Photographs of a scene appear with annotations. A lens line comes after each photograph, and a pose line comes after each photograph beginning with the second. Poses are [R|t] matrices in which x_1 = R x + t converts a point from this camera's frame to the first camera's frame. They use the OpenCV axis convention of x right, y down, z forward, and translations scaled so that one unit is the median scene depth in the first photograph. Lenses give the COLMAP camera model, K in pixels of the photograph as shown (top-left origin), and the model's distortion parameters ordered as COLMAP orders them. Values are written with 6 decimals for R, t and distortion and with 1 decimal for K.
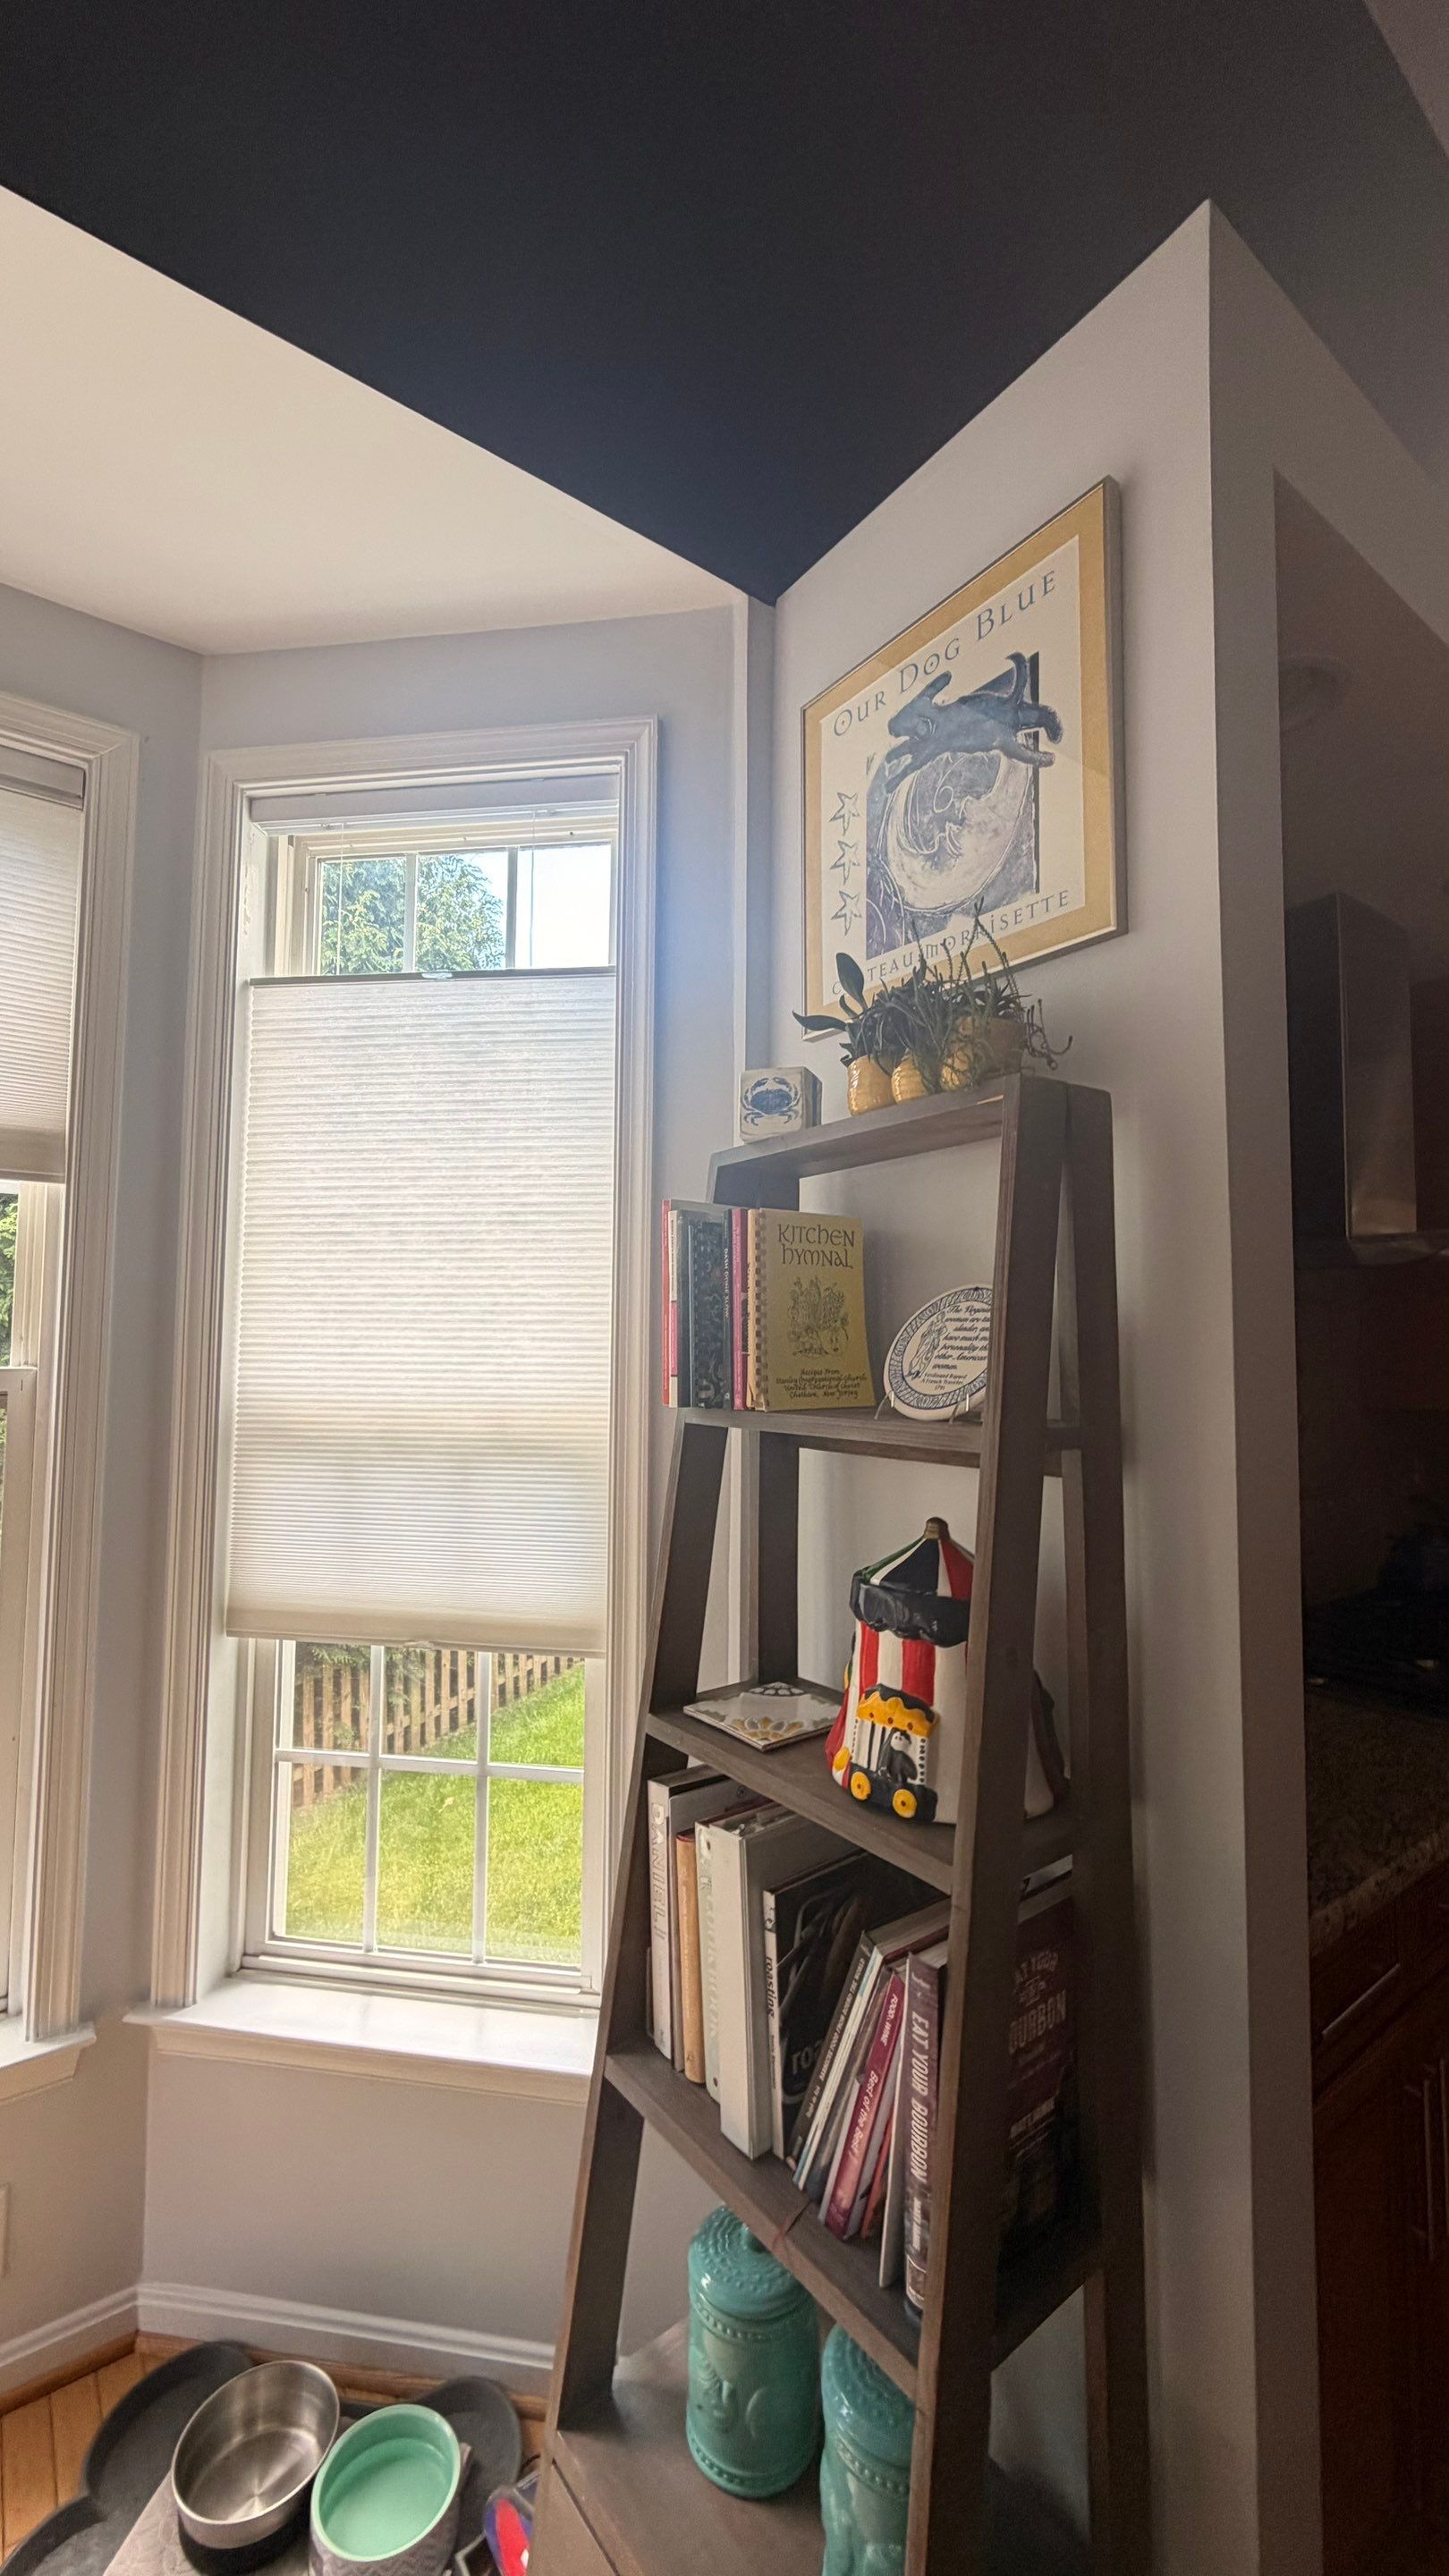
lens RADIAL K [[1030.2, 0, 713.4], [0, 1030.2, 1284.7], [0, 0, 1]] dist [-0.005138, -0.000359]
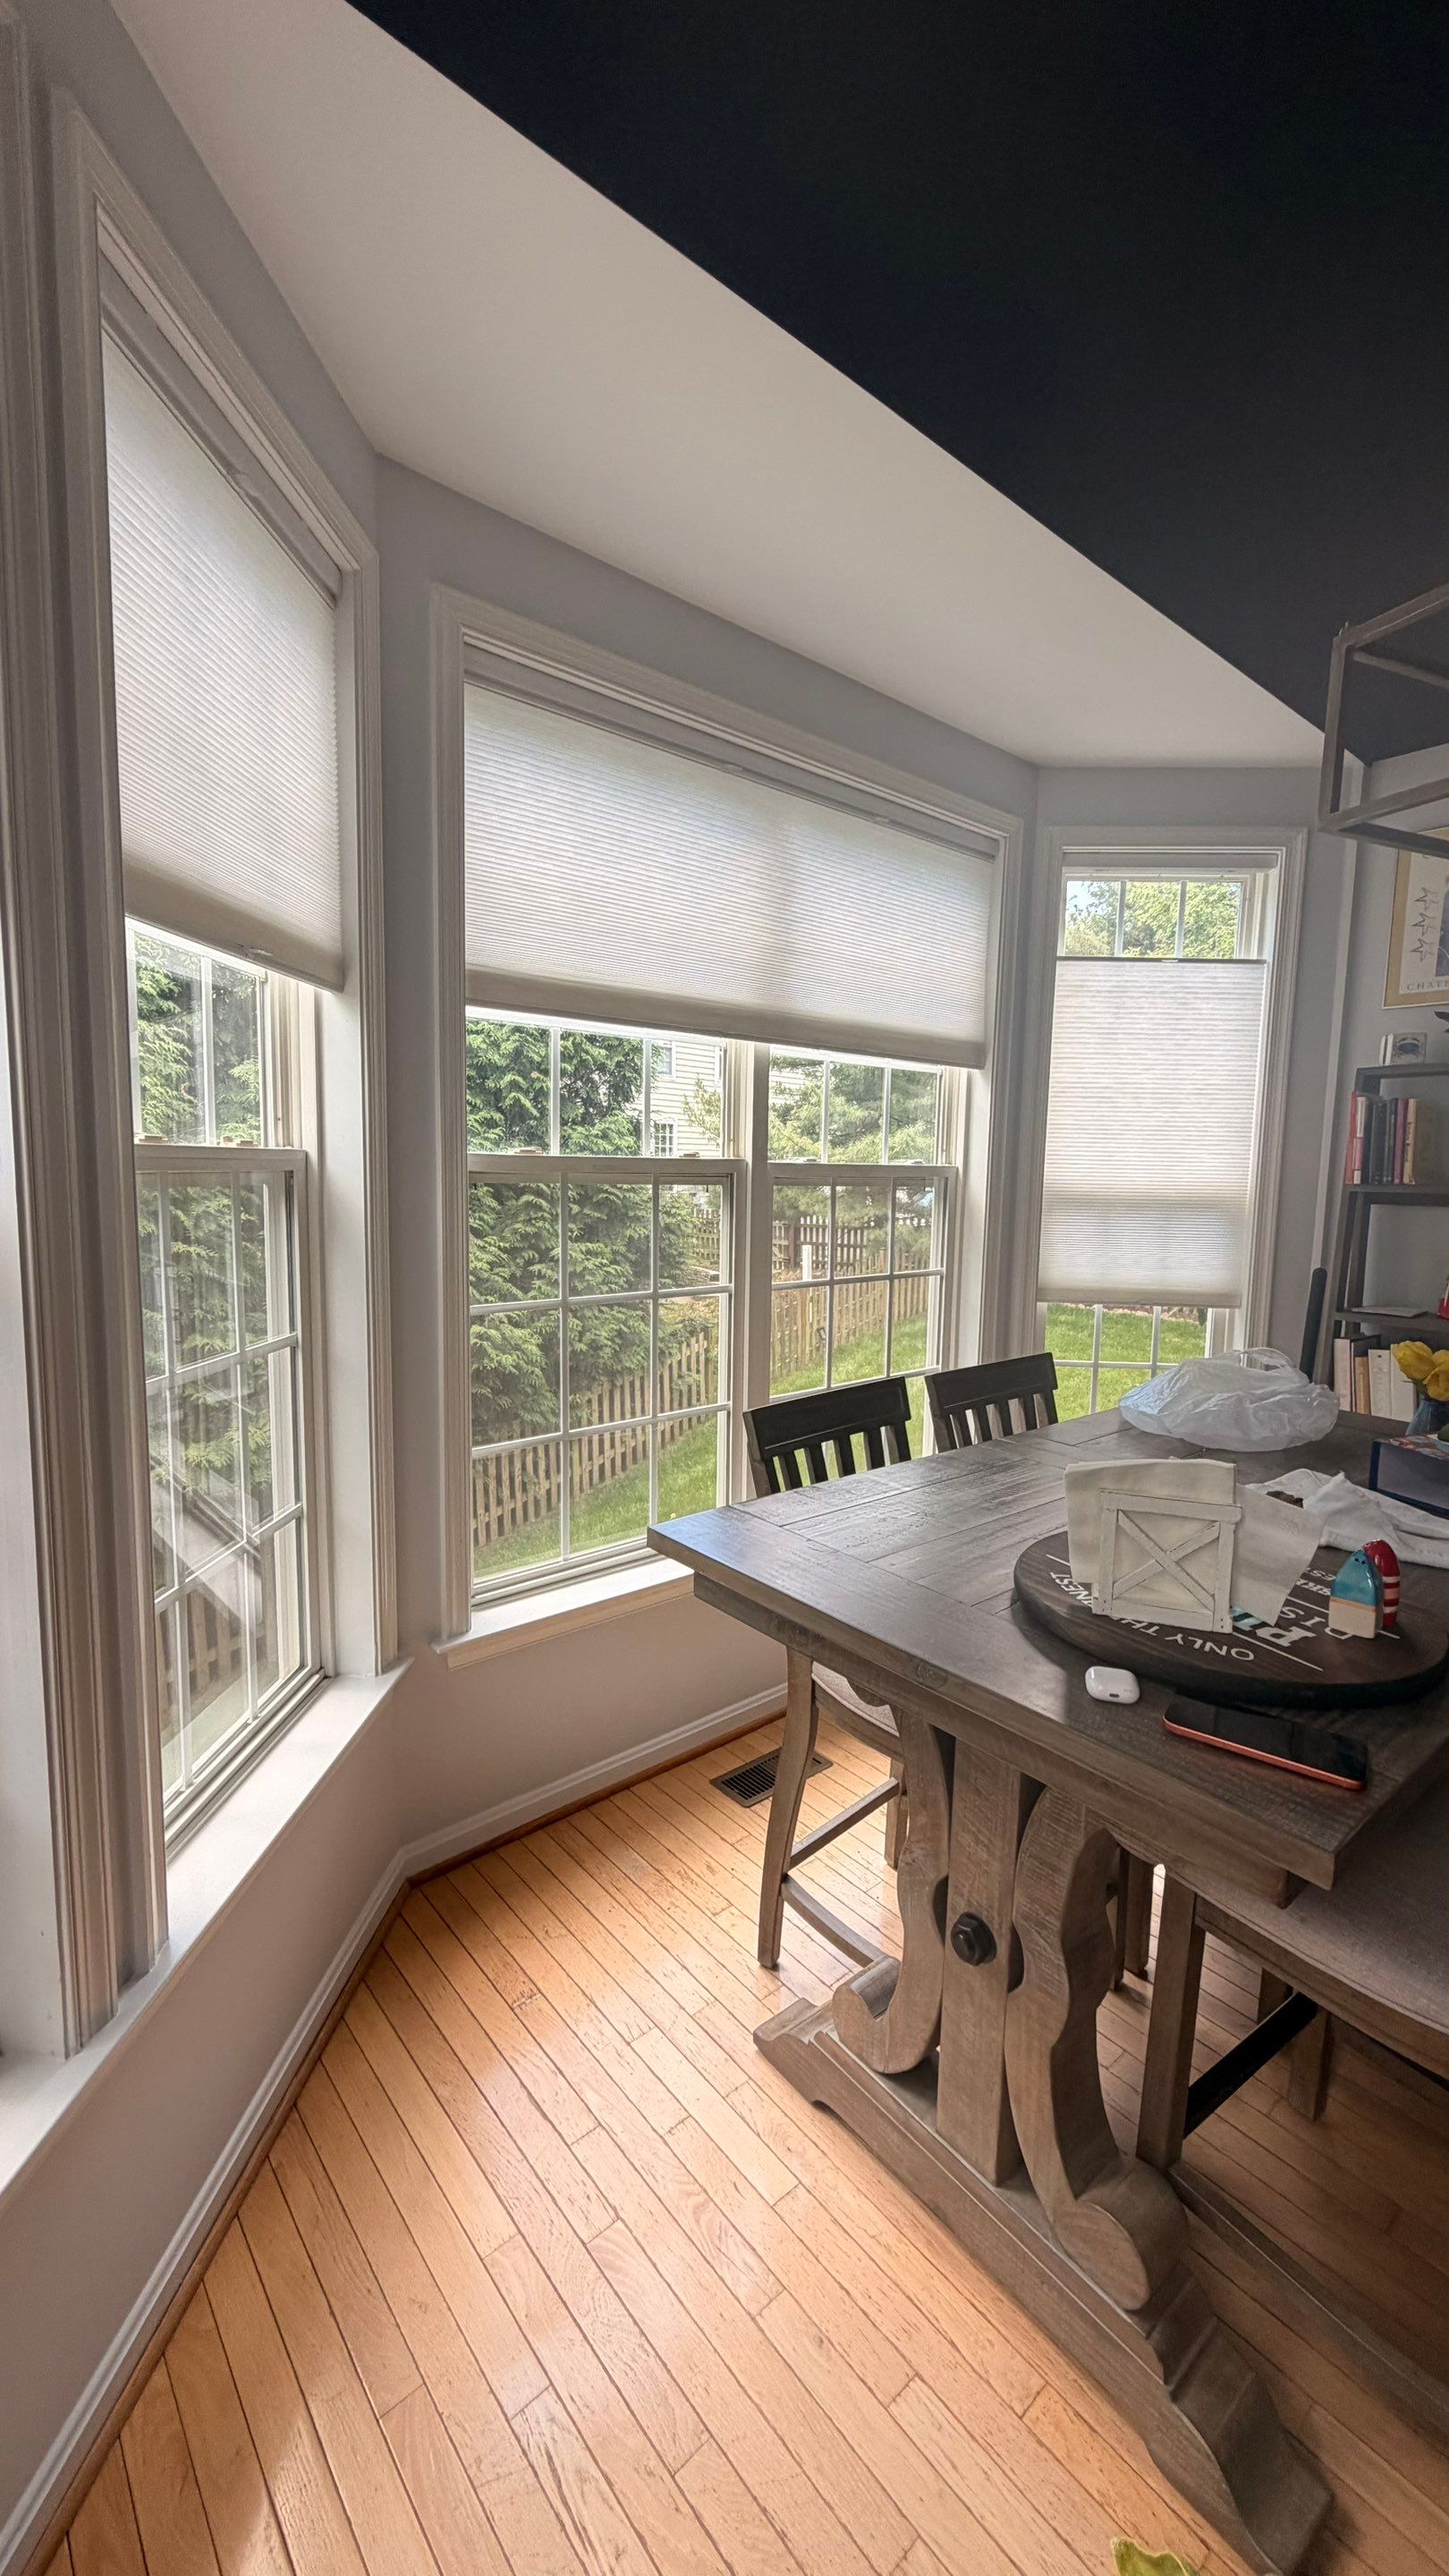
lens RADIAL K [[1030.2, 0, 713.4], [0, 1030.2, 1284.7], [0, 0, 1]] dist [-0.005138, -0.000359]
pose [[0.999199, 0.017971, 0.035757, -1.188174], [-0.023880, 0.984743, 0.172370, -0.016479], [-0.032114, -0.173086, 0.984383, -0.975162]]
